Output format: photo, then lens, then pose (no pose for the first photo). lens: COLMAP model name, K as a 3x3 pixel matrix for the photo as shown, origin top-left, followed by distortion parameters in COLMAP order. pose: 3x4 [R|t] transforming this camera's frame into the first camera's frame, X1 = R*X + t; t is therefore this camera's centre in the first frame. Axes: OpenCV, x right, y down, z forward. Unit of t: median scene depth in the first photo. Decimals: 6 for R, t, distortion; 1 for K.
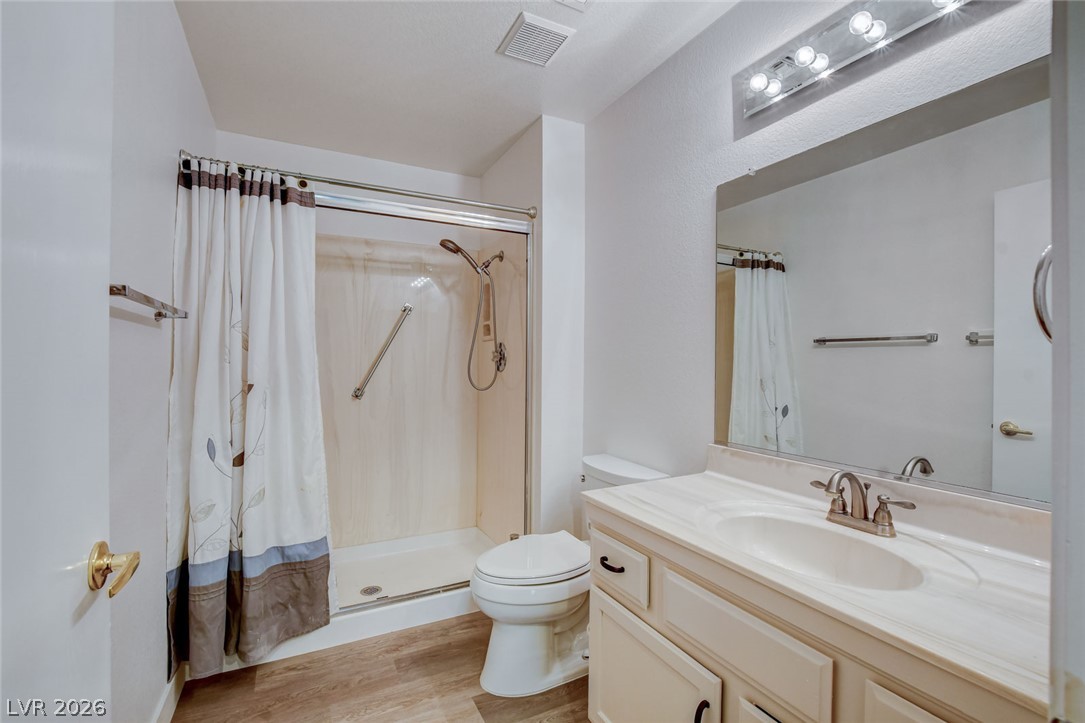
lens RADIAL K [[479.2, 0, 540.6], [0, 479.2, 359.3], [0, 0, 1]] dist [-0.033181, 0.003753]
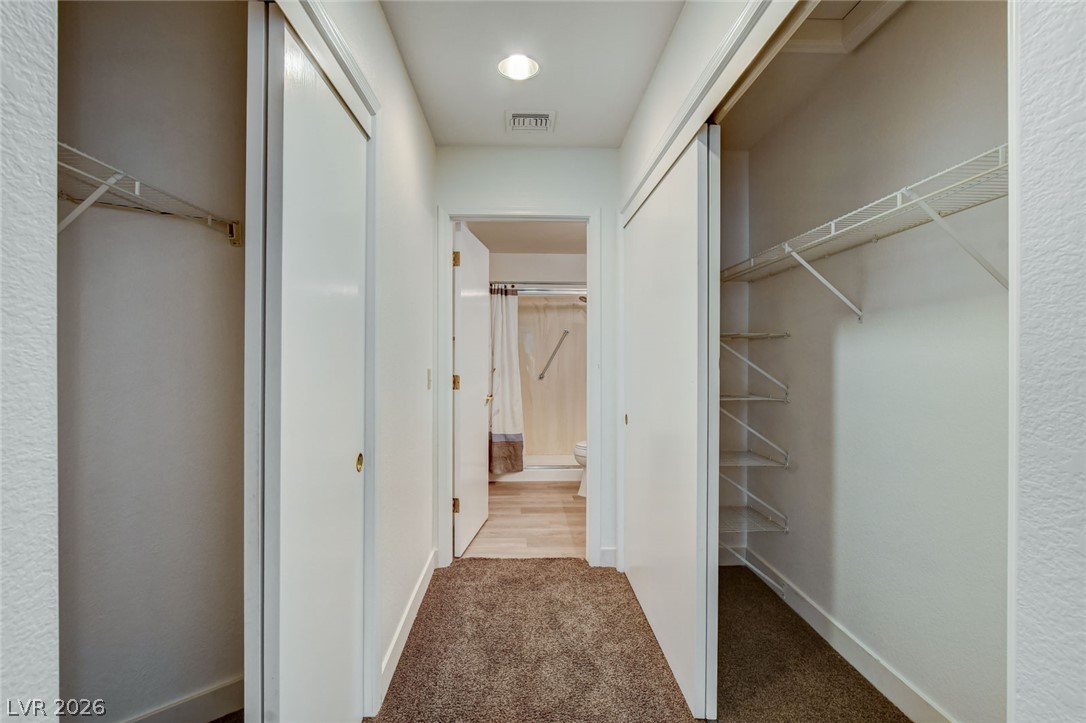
lens RADIAL K [[539.9, 0, 534.5], [0, 539.9, 353.8], [0, 0, 1]] dist [-0.007594, 0.000467]
pose [[0.899288, -0.005347, -0.437325, 0.787042], [0.002028, 0.999966, -0.008054, -0.004160], [0.437353, 0.006356, 0.899267, -1.404241]]
